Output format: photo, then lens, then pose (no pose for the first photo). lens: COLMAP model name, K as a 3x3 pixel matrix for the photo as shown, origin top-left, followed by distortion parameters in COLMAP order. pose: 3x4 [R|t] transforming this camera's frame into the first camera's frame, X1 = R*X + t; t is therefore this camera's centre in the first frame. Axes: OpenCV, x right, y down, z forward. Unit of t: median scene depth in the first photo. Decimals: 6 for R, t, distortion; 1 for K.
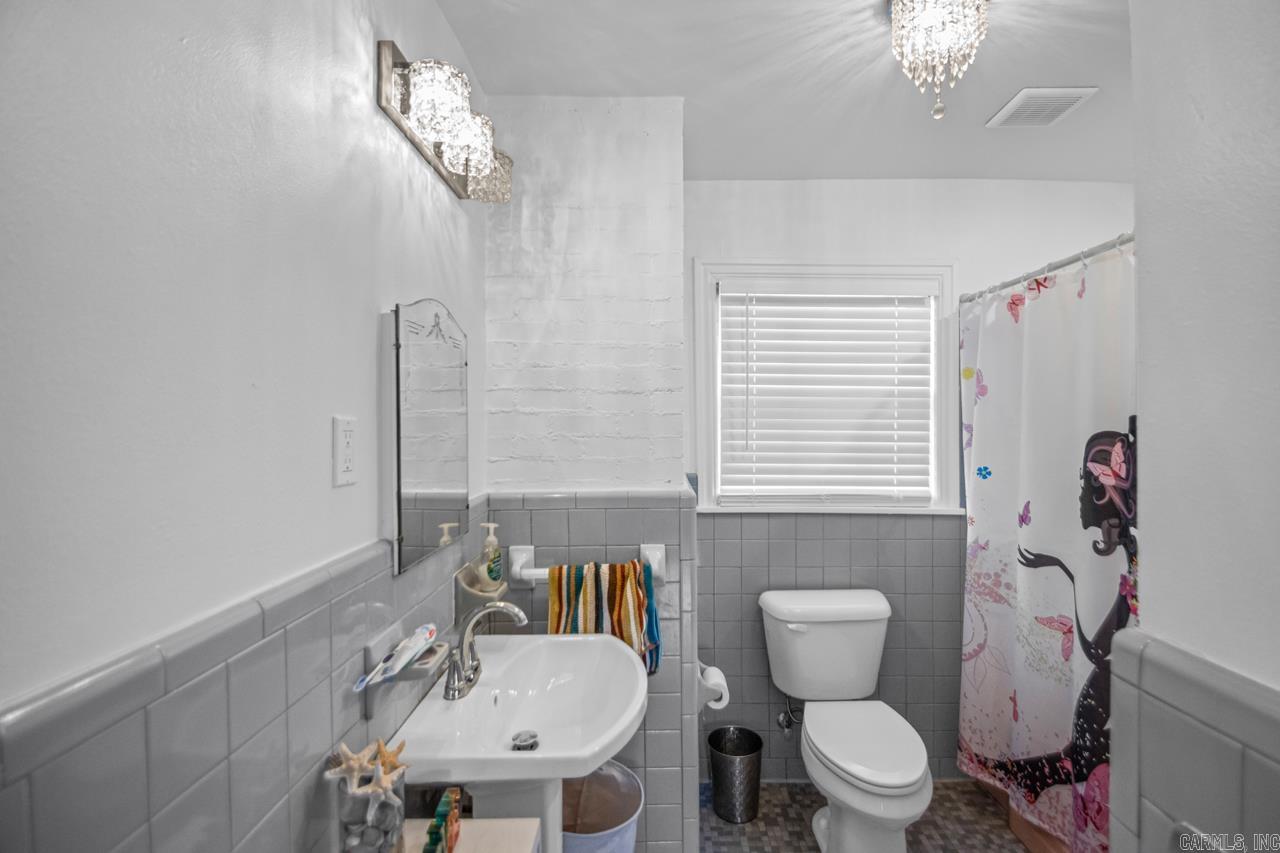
lens RADIAL K [[603.8, 0, 644.1], [0, 603.8, 417.1], [0, 0, 1]] dist [0.013006, -0.015245]
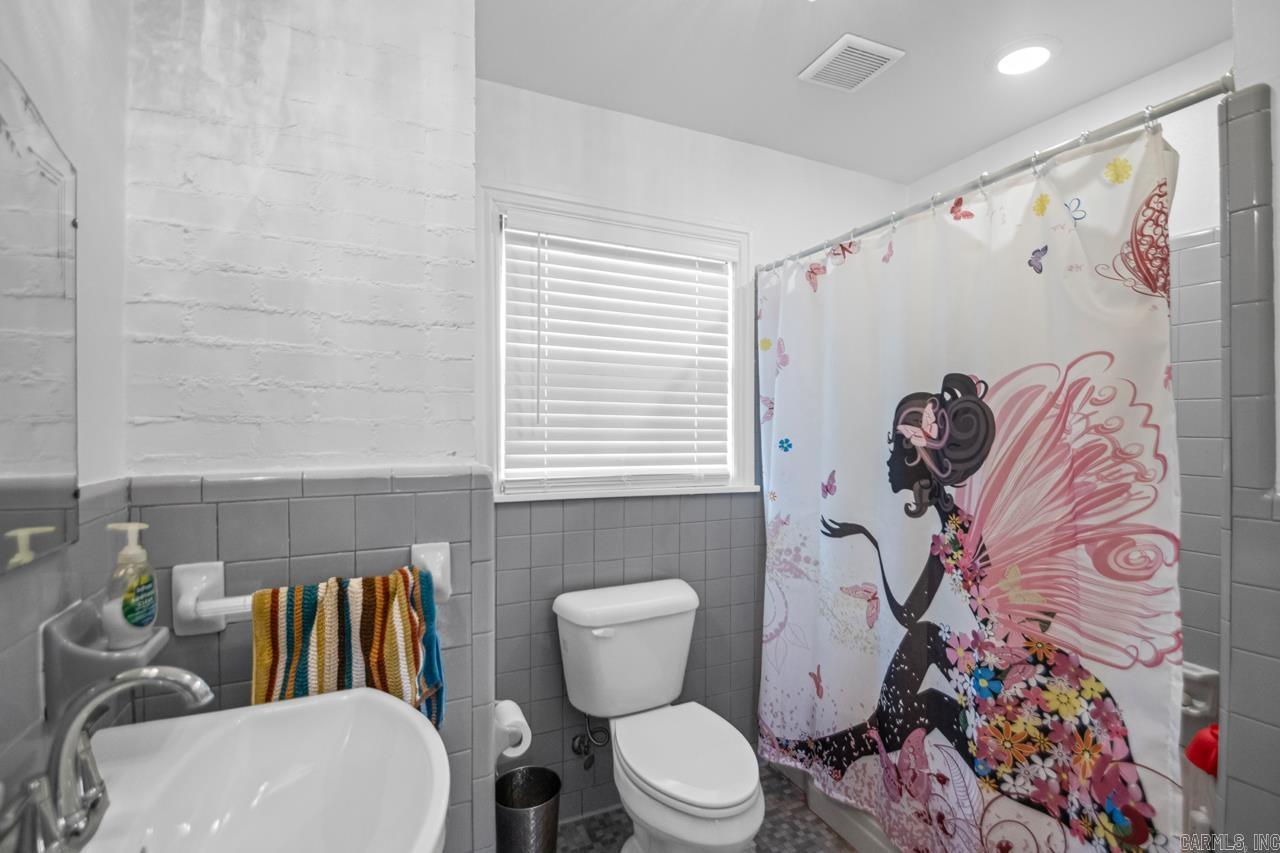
lens RADIAL K [[603.8, 0, 650.8], [0, 603.8, 425.7], [0, 0, 1]] dist [0.013006, -0.015245]
pose [[0.904531, 0.004438, 0.426385, -0.051352], [-0.006599, 0.999972, 0.003589, 0.068682], [-0.426357, -0.006060, 0.904535, 0.256805]]
